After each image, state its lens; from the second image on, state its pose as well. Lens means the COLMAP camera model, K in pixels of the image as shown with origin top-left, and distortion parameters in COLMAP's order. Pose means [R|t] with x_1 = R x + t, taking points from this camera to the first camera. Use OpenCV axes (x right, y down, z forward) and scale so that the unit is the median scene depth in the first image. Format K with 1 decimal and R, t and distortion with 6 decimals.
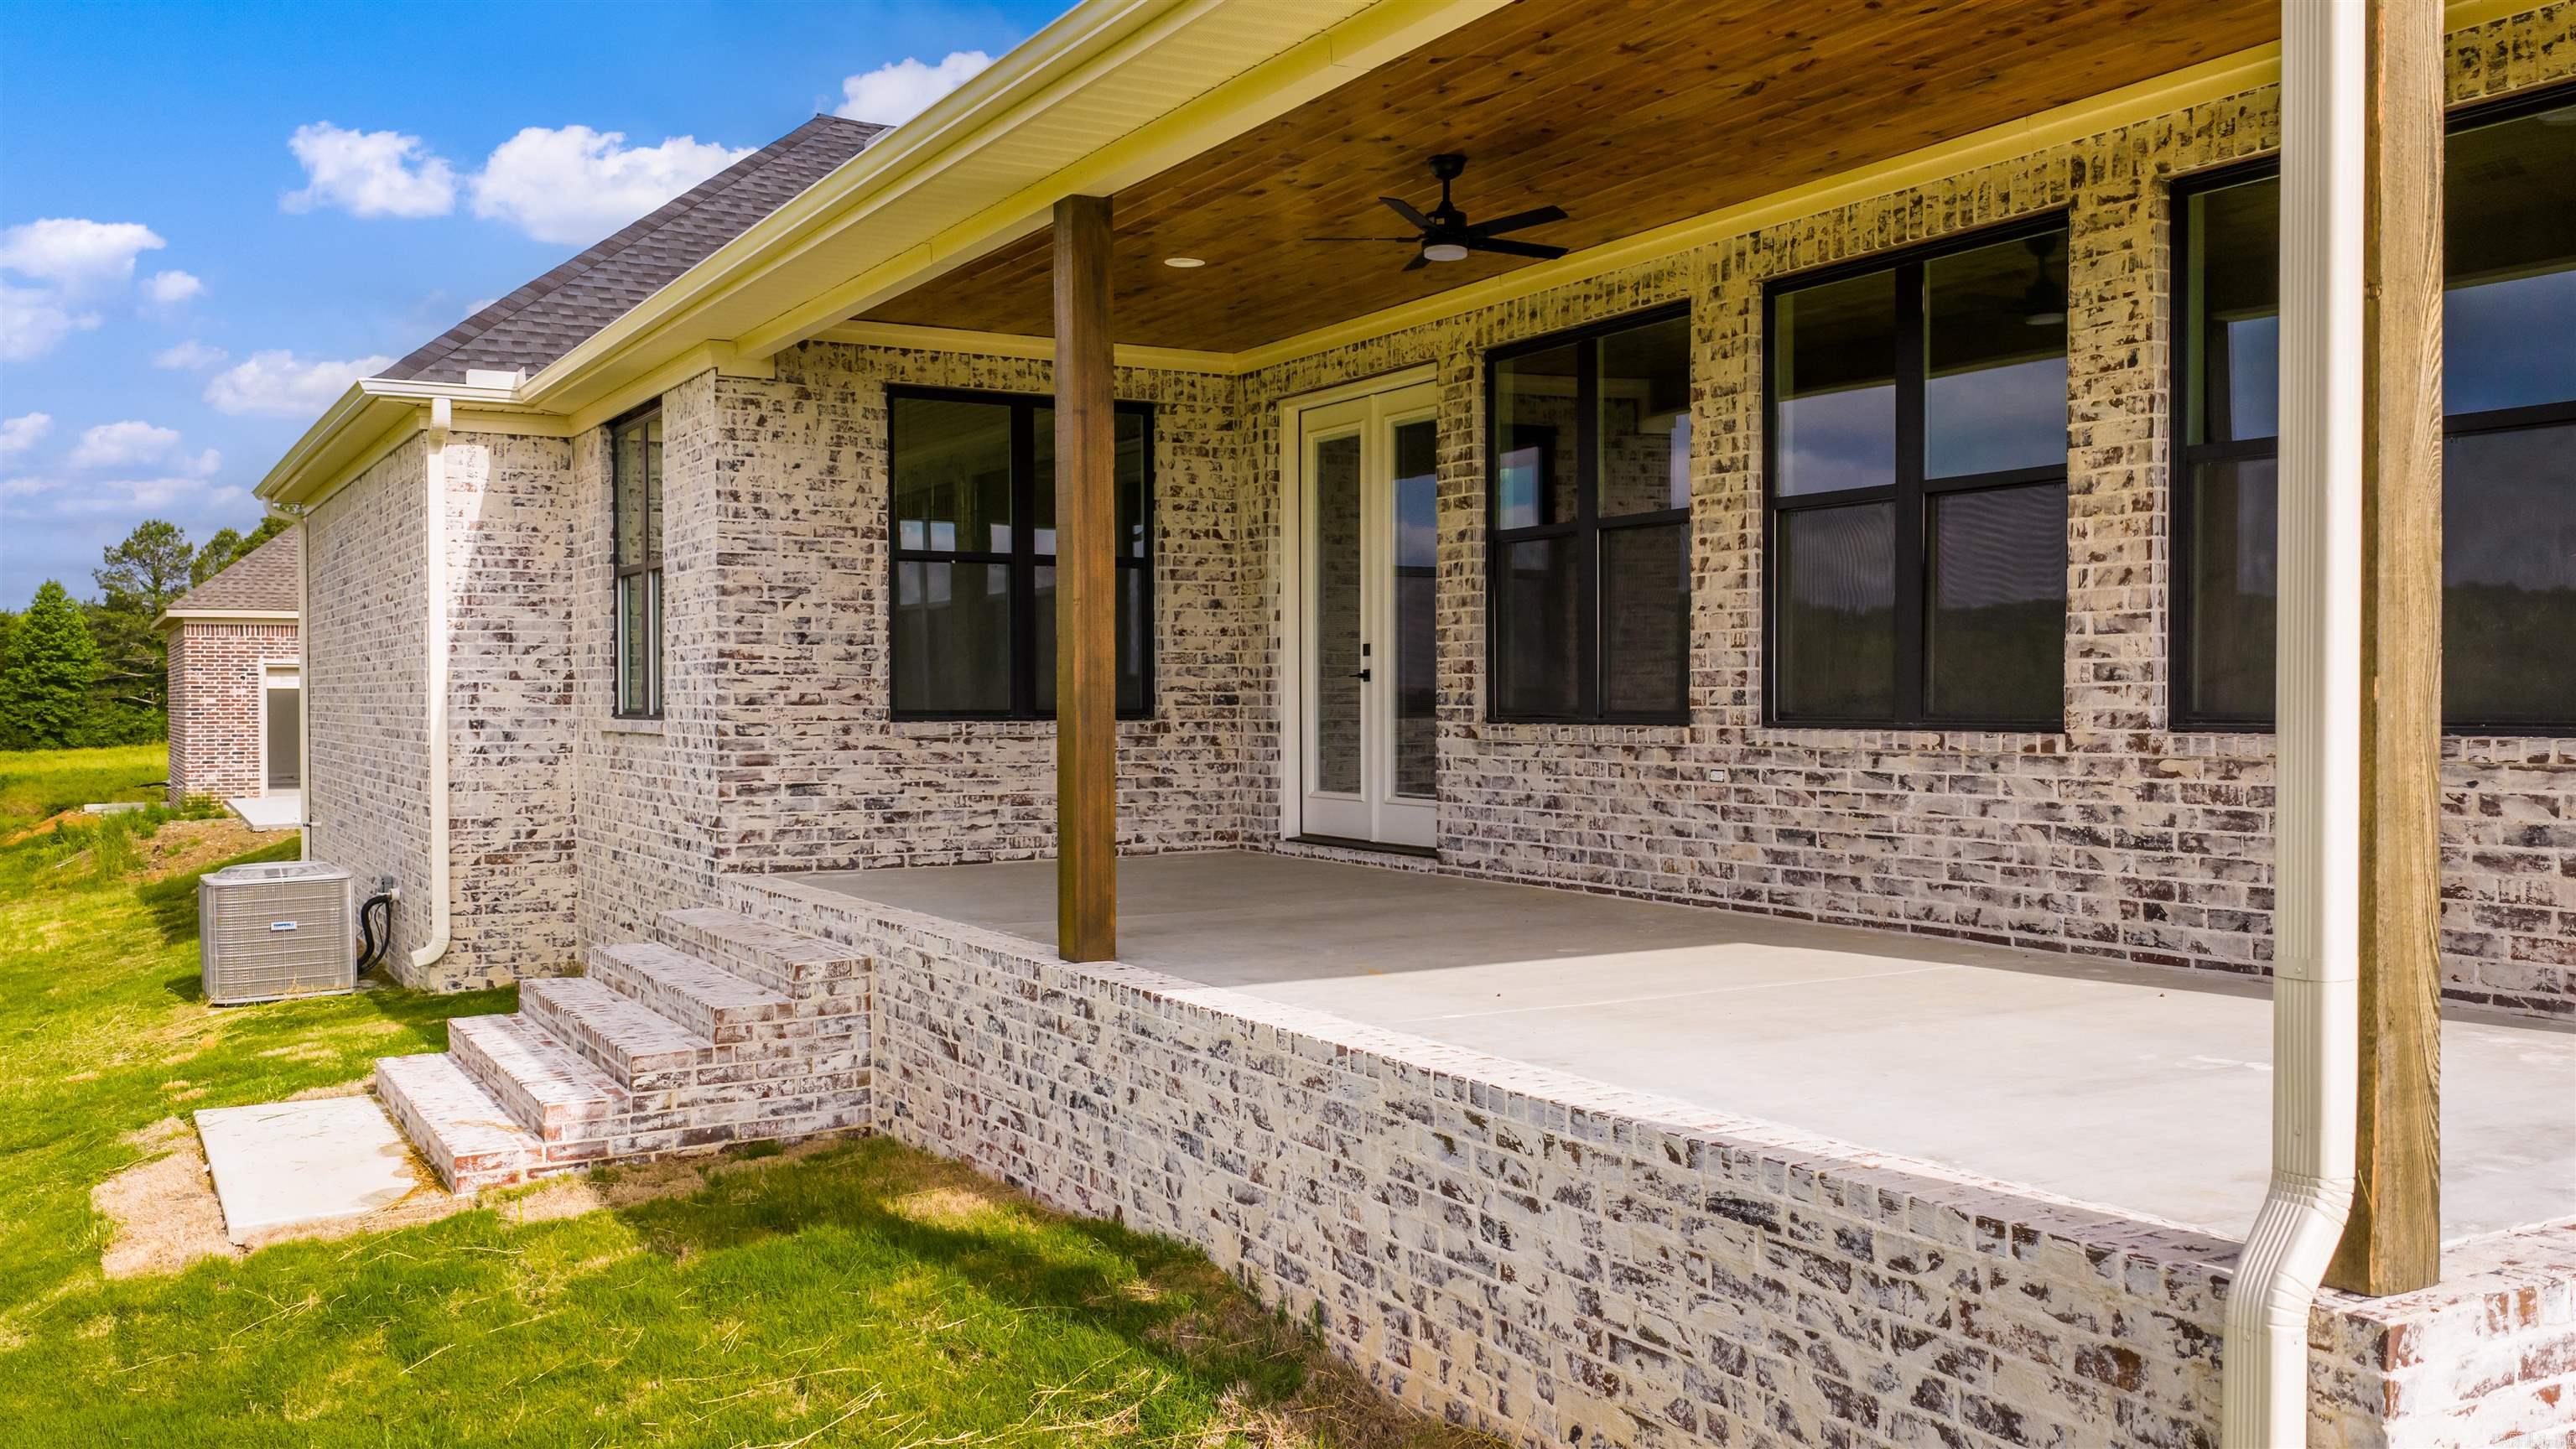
lens RADIAL K [[2181.6, 0, 1288.0], [0, 2181.6, 724.5], [0, 0, 1]] dist [0.006907, -0.002619]
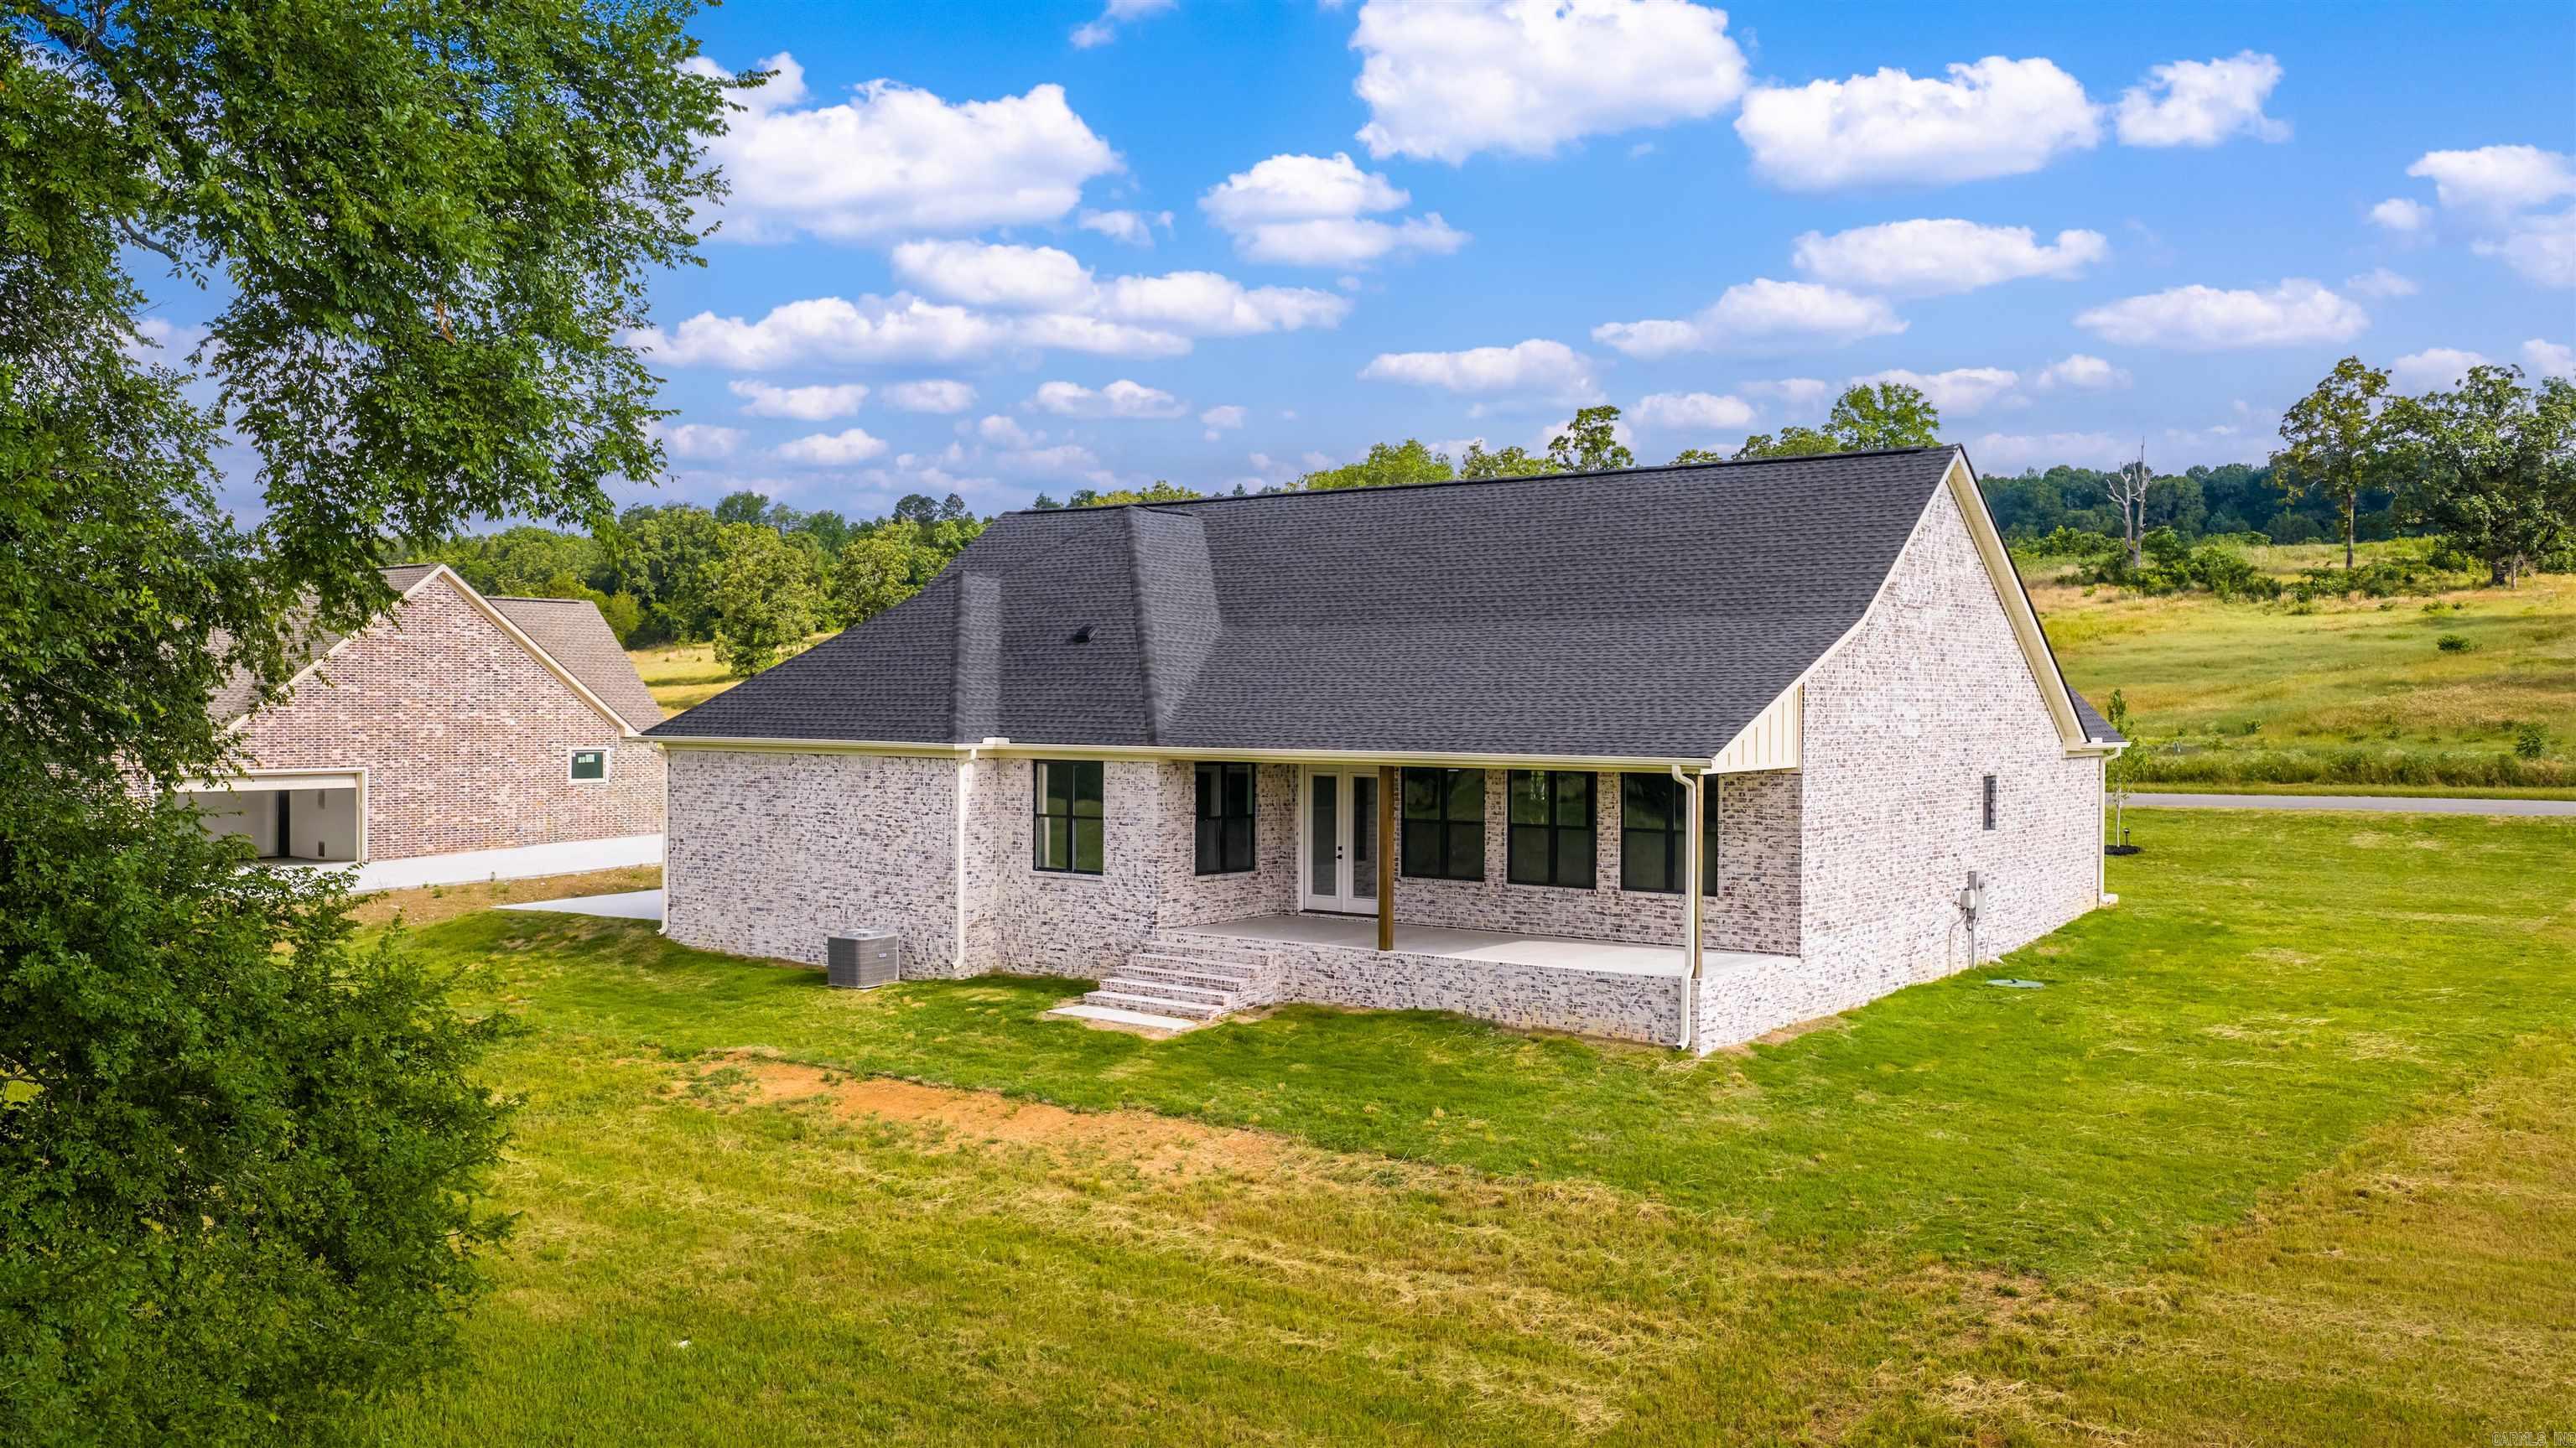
lens RADIAL K [[2194.0, 0, 1288.0], [0, 2194.0, 724.0], [0, 0, 1]] dist [0.032553, -0.004569]
pose [[0.920593, 0.003562, 0.390507, -1.718686], [-0.002947, 0.999993, -0.002175, -0.281990], [-0.390512, 0.000852, 0.920597, -2.496237]]
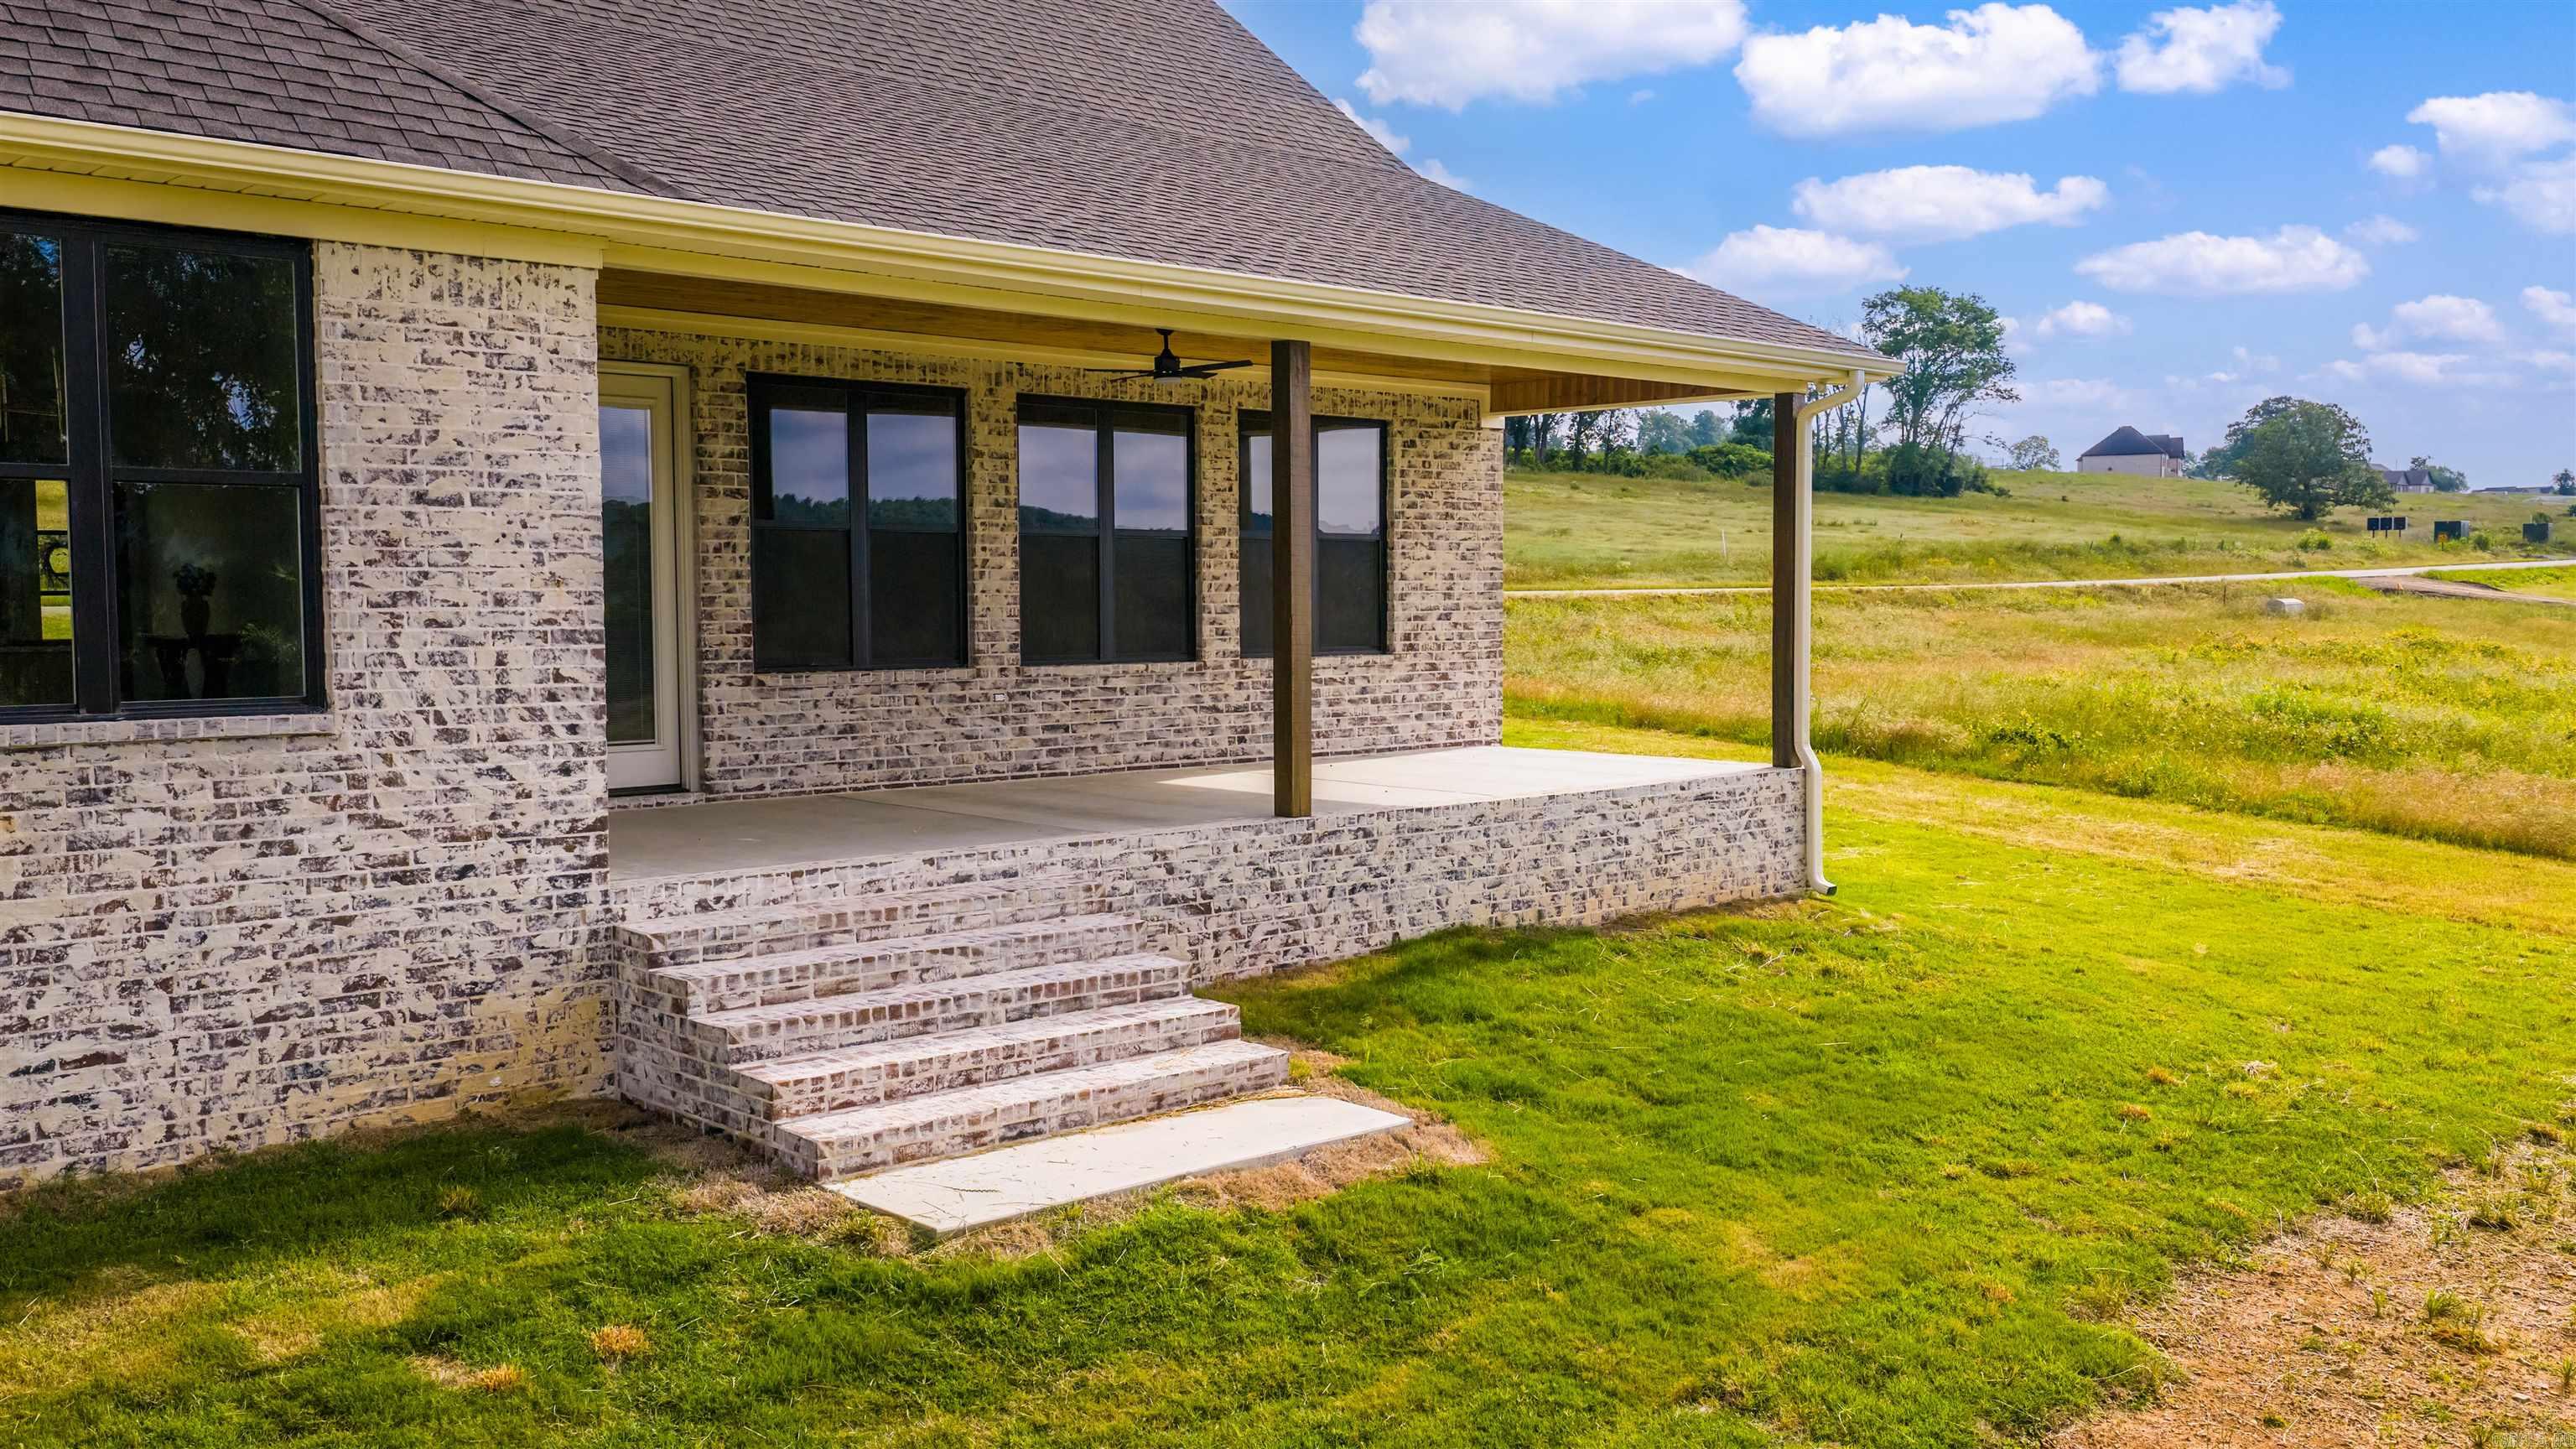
lens RADIAL K [[2194.1, 0, 1288.0], [0, 2194.1, 724.5], [0, 0, 1]] dist [0.032553, -0.004569]
pose [[-0.247175, -0.049821, 0.967689, -1.521867], [0.018143, 0.998264, 0.056029, -0.046231], [-0.968801, 0.031405, -0.245842, 1.288201]]
